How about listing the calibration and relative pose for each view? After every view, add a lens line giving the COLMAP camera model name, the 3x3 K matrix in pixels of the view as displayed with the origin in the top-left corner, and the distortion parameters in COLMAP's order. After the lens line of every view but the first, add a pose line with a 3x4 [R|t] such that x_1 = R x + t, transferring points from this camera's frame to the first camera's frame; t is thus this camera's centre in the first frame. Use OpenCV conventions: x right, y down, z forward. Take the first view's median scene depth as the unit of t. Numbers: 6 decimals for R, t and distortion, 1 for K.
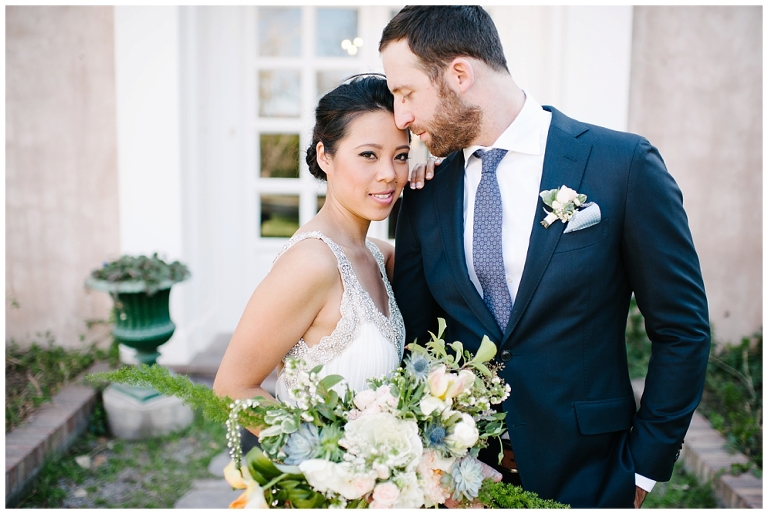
lens RADIAL K [[769.0, 0, 384.0], [0, 769.0, 257.0], [0, 0, 1]] dist [-0.068571, 0.006866]
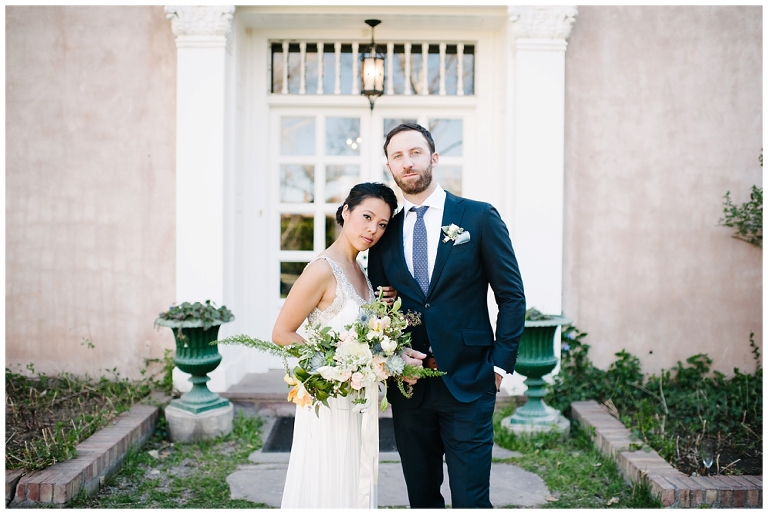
lens RADIAL K [[769.0, 0, 384.0], [0, 769.0, 257.0], [0, 0, 1]] dist [-0.068571, 0.006866]
pose [[0.999988, -0.004569, -0.001562, 0.012070], [0.004361, 0.993487, -0.113863, 0.074030], [0.002072, 0.113854, 0.993495, -0.347288]]
